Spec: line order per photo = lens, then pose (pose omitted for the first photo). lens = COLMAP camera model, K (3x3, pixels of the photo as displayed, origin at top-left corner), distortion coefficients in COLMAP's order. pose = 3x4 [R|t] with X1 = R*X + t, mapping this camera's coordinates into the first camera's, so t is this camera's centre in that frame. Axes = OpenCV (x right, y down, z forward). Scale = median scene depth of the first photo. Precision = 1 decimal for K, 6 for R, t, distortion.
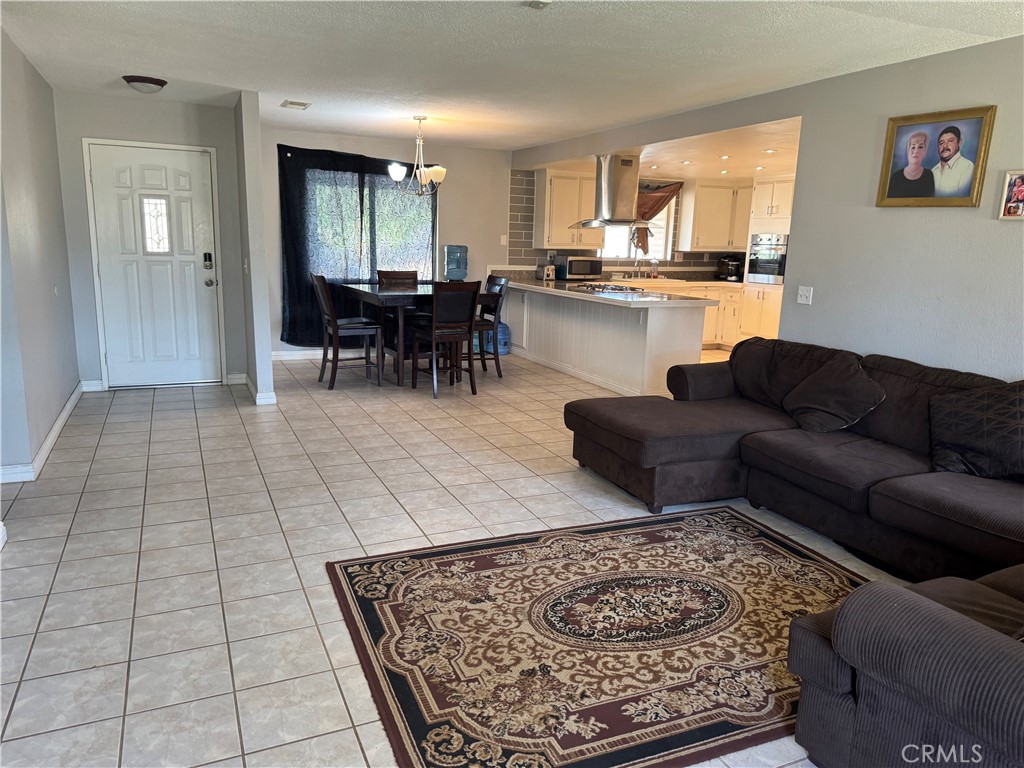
lens RADIAL K [[722.7, 0, 513.4], [0, 722.7, 389.2], [0, 0, 1]] dist [0.068084, -0.046845]
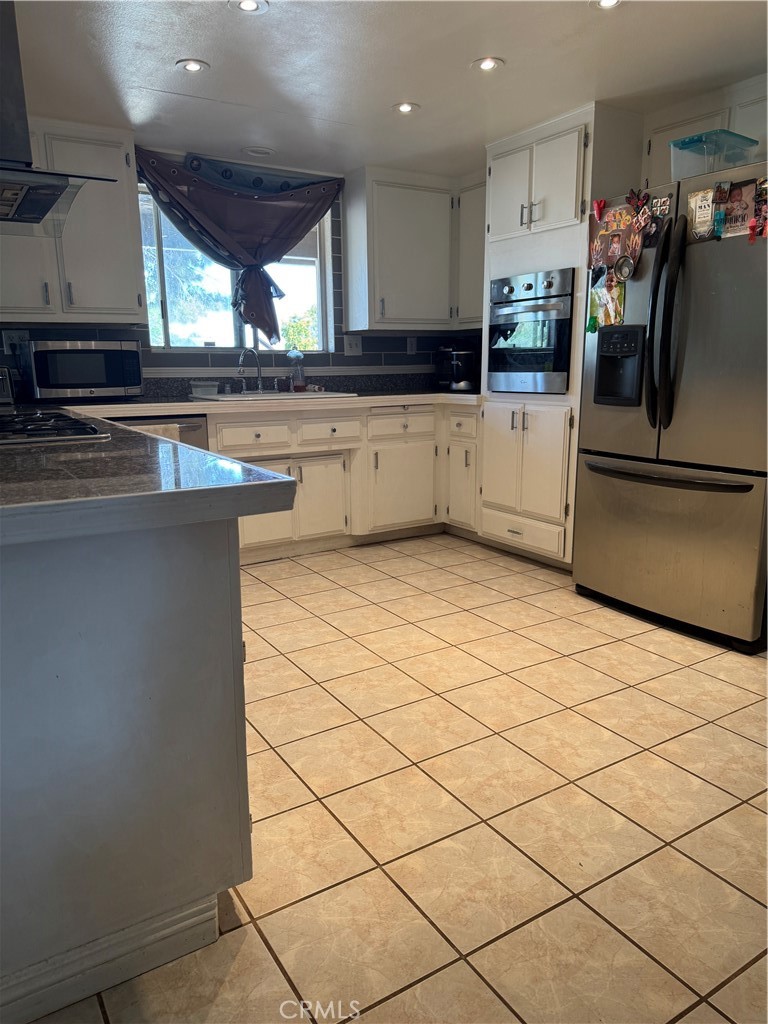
lens RADIAL K [[722.7, 0, 390.4], [0, 722.7, 518.0], [0, 0, 1]] dist [0.068084, -0.046845]
pose [[0.989857, -0.063393, 0.127143, 0.191392], [0.061549, 0.997935, 0.018384, -0.078224], [-0.128046, -0.010372, 0.991714, 0.540739]]
